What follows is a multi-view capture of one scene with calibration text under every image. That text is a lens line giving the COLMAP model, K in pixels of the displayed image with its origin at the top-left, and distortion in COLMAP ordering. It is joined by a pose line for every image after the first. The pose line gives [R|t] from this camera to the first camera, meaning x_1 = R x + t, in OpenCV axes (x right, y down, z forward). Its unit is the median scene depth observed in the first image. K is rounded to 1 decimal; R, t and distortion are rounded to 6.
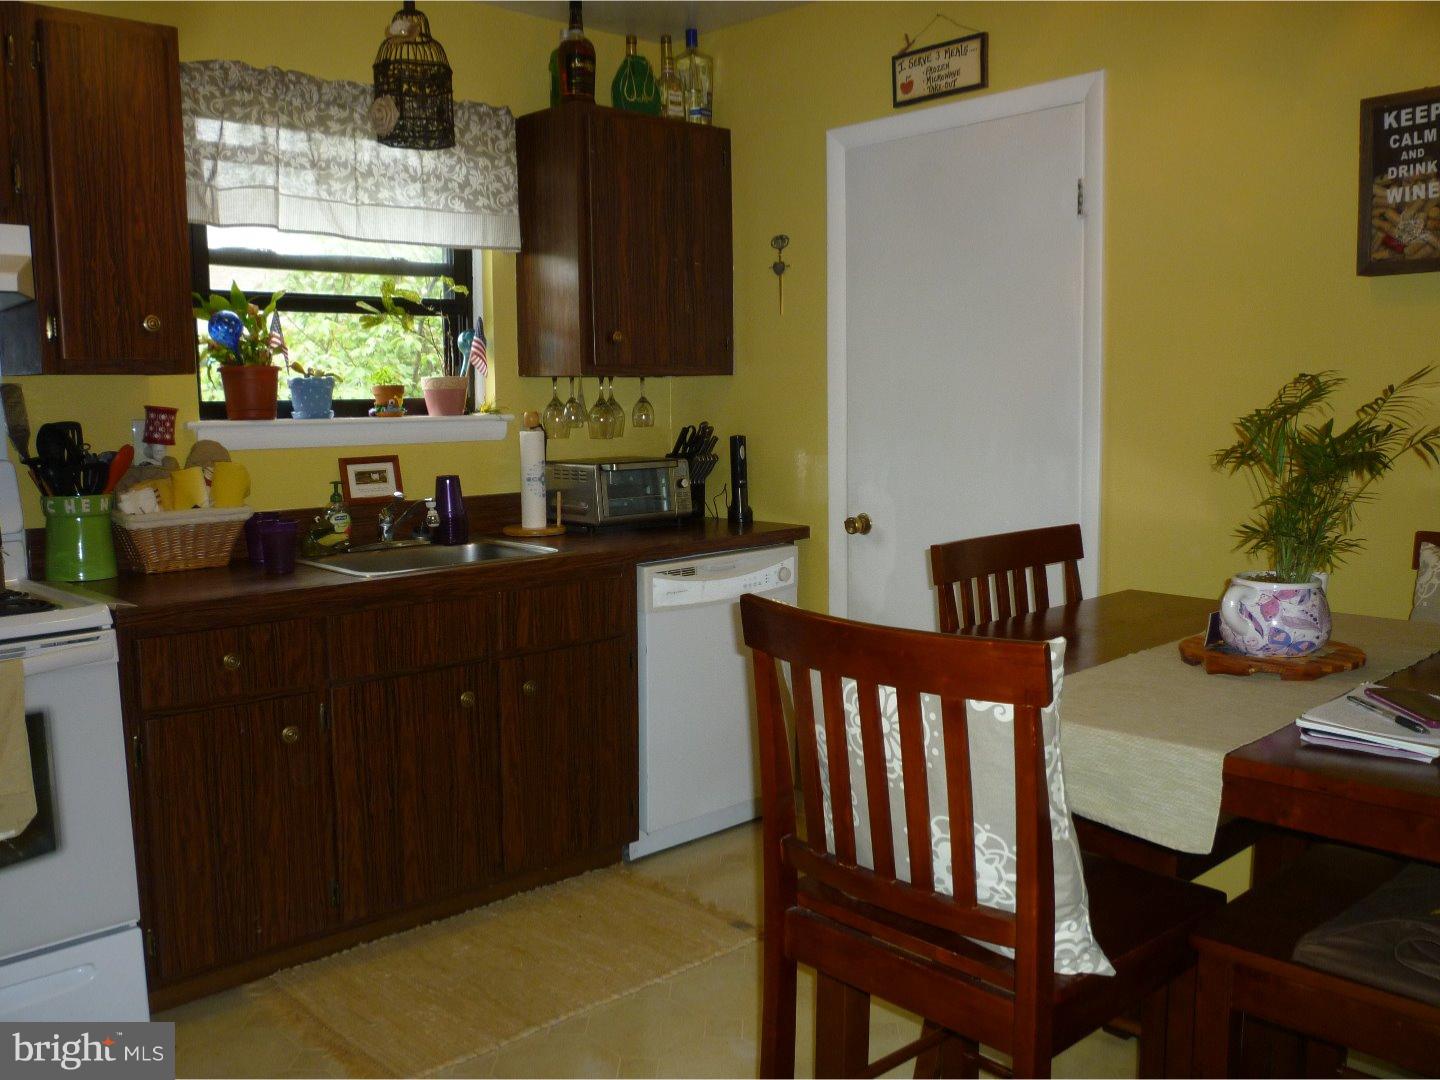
lens RADIAL K [[1254.8, 0, 725.2], [0, 1254.8, 546.4], [0, 0, 1]] dist [-0.050556, 0.030059]
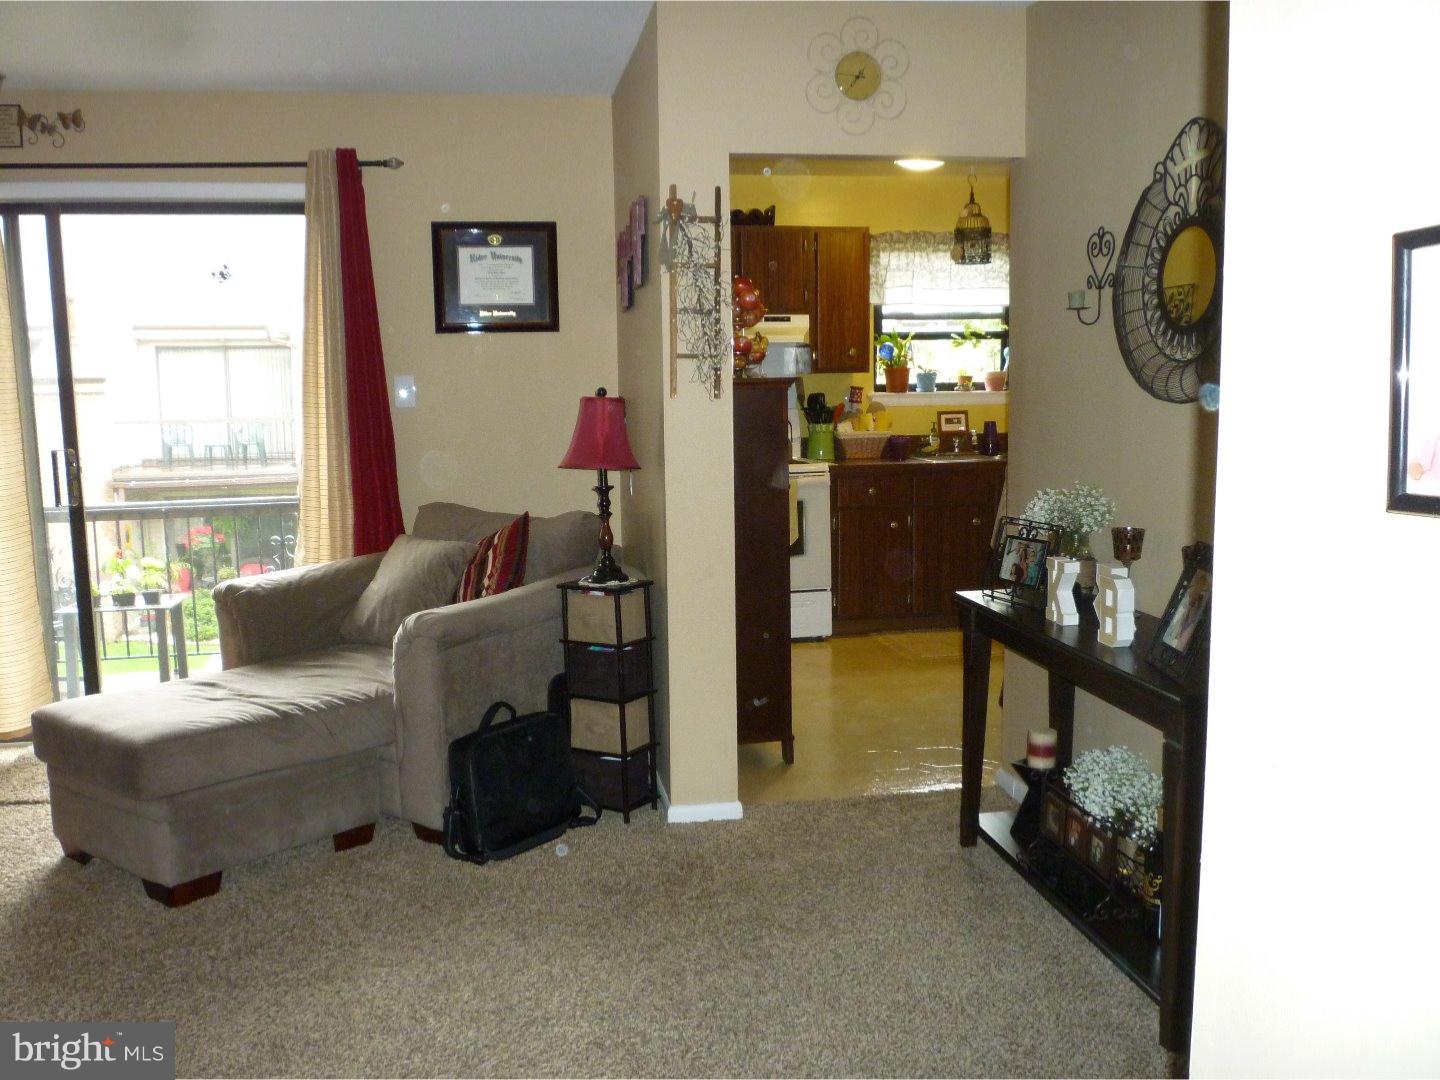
lens RADIAL K [[1254.8, 0, 701.9], [0, 1254.8, 541.2], [0, 0, 1]] dist [-0.050556, 0.030059]
pose [[0.830360, 0.071033, -0.552682, 0.583311], [-0.060703, 0.997470, 0.036997, 0.100321], [0.553912, 0.002828, 0.832571, -1.039839]]
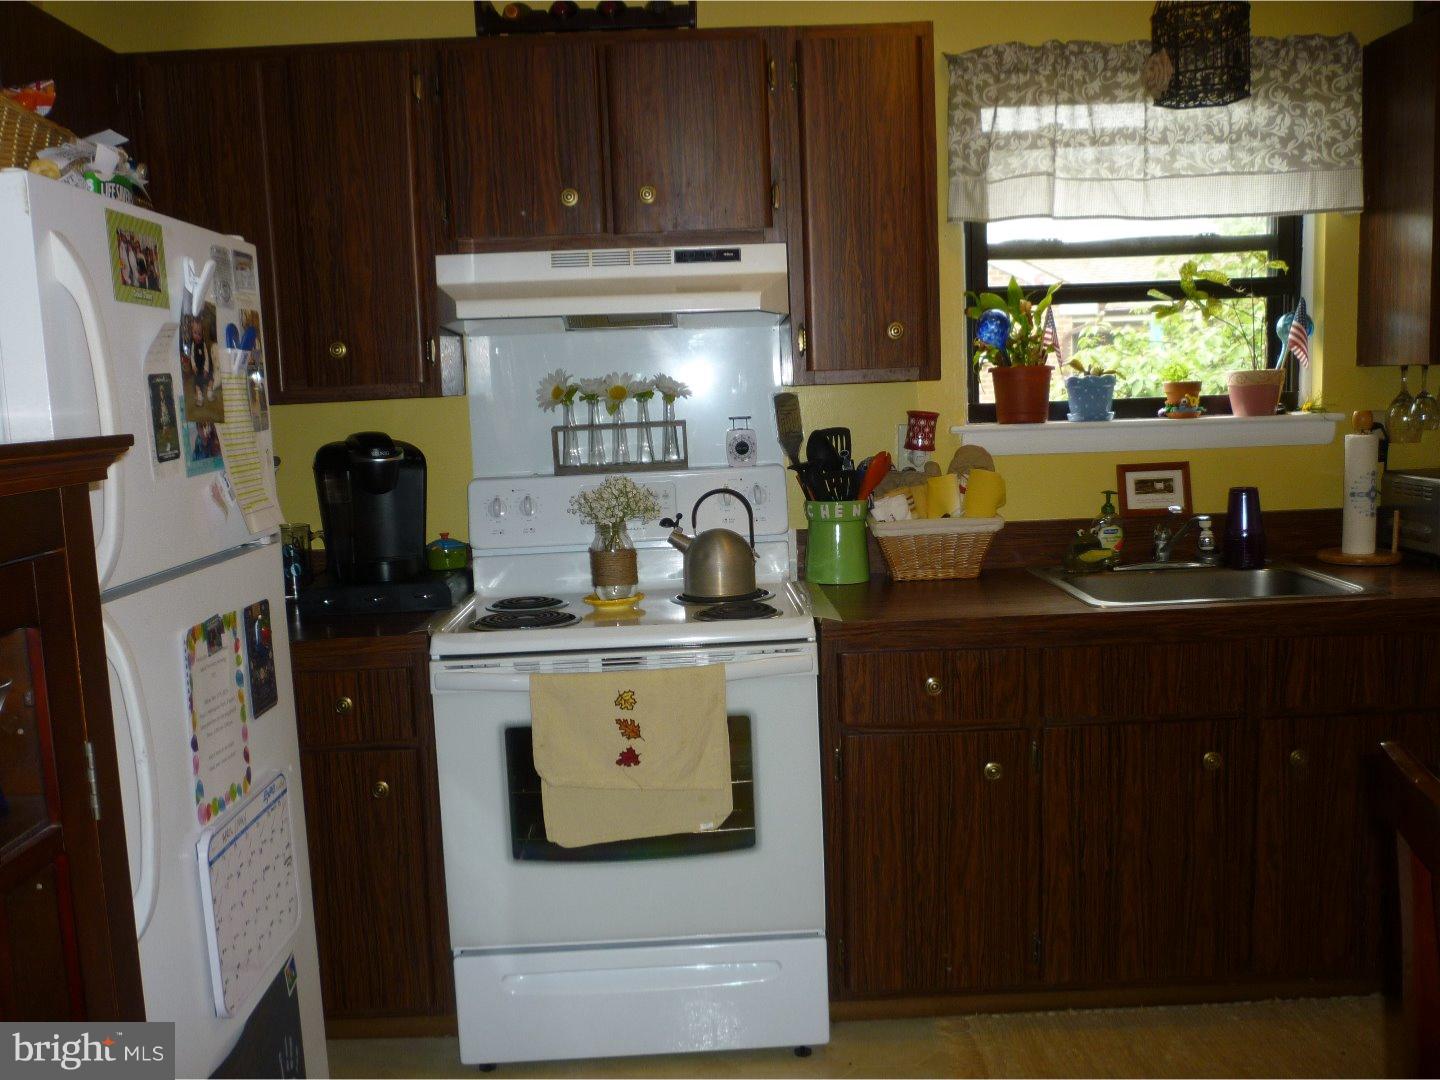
lens RADIAL K [[1254.8, 0, 720.9], [0, 1254.8, 546.6], [0, 0, 1]] dist [-0.050556, 0.030059]
pose [[0.735674, 0.067287, -0.673985, 0.101588], [-0.051893, 0.997728, 0.042965, -0.039046], [0.675345, 0.003367, 0.737494, 0.155821]]
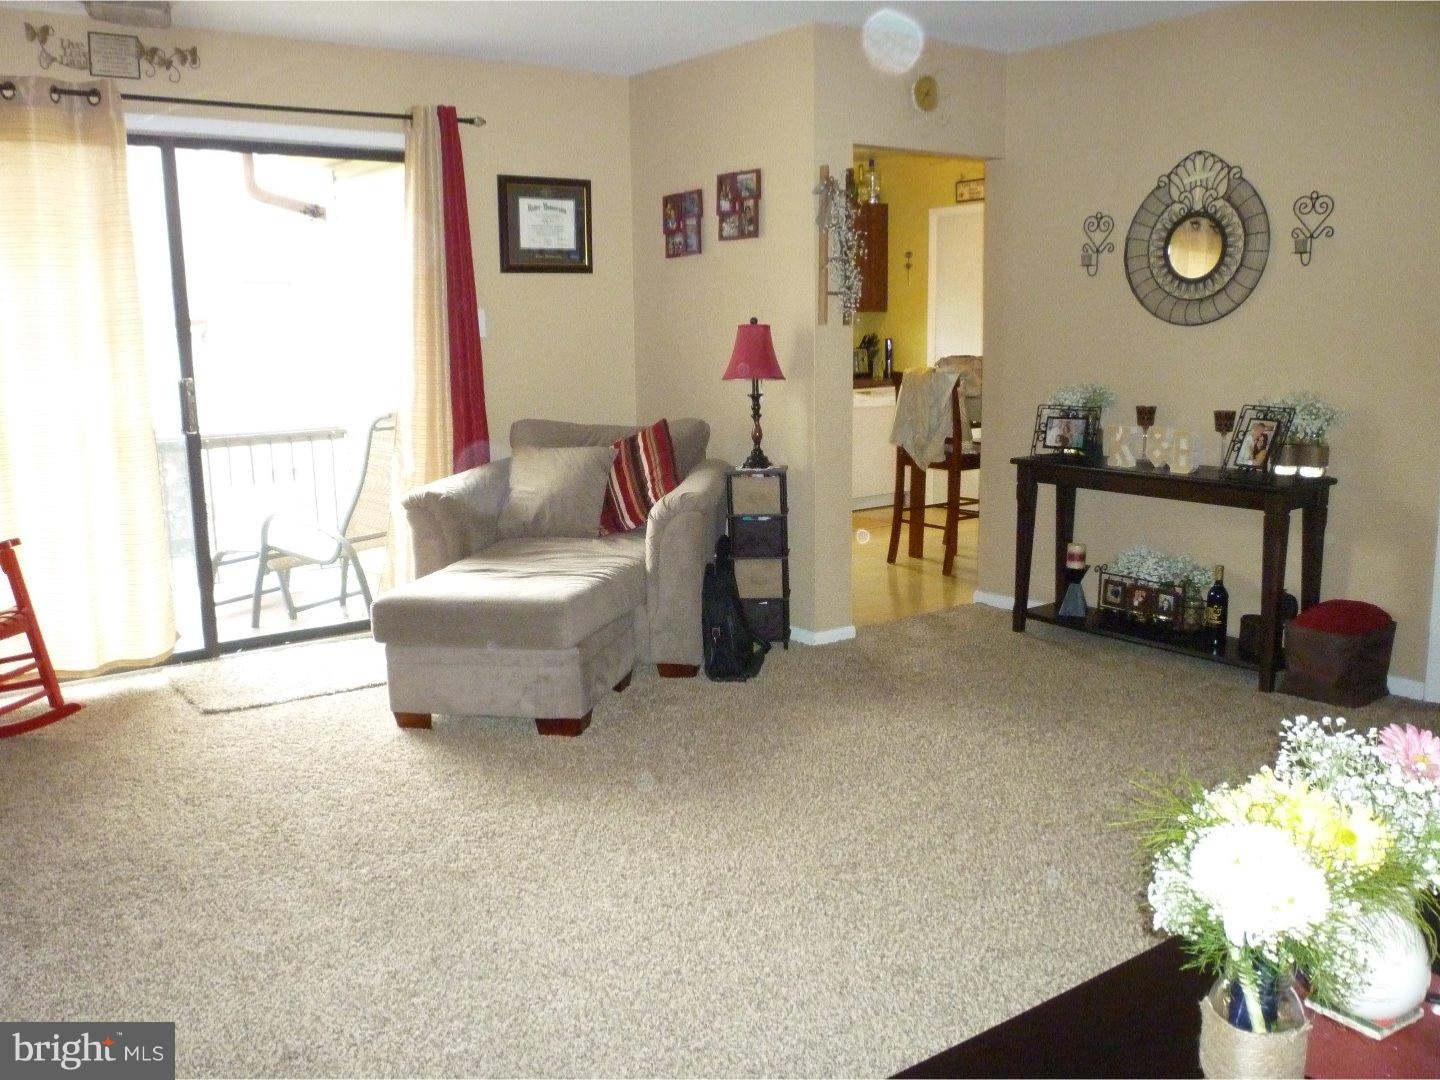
lens RADIAL K [[1254.8, 0, 711.3], [0, 1254.8, 541.9], [0, 0, 1]] dist [-0.050556, 0.030059]
pose [[0.992497, 0.019596, -0.120690, -0.036253], [-0.012714, 0.998263, 0.057528, 0.194119], [0.121607, -0.055562, 0.991022, -1.663744]]
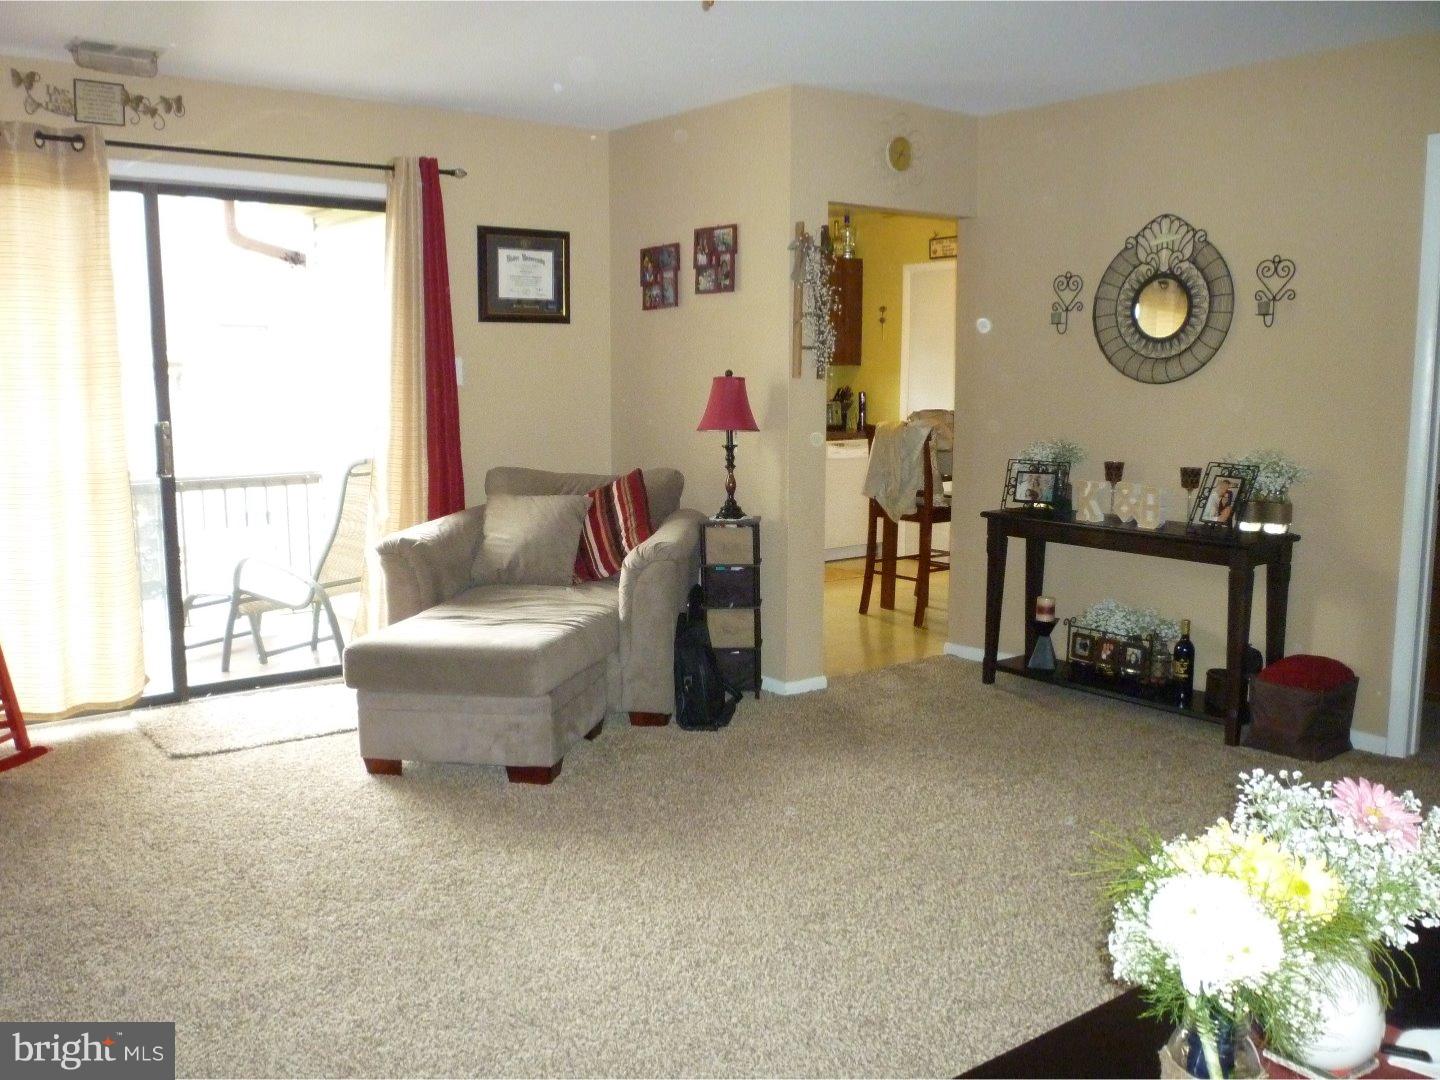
lens RADIAL K [[1254.8, 0, 710.9], [0, 1254.8, 542.6], [0, 0, 1]] dist [-0.050556, 0.030059]
pose [[0.994519, 0.026863, -0.101042, -0.034434], [-0.025064, 0.999505, 0.019025, 0.192428], [0.101503, -0.016388, 0.994700, -1.674025]]
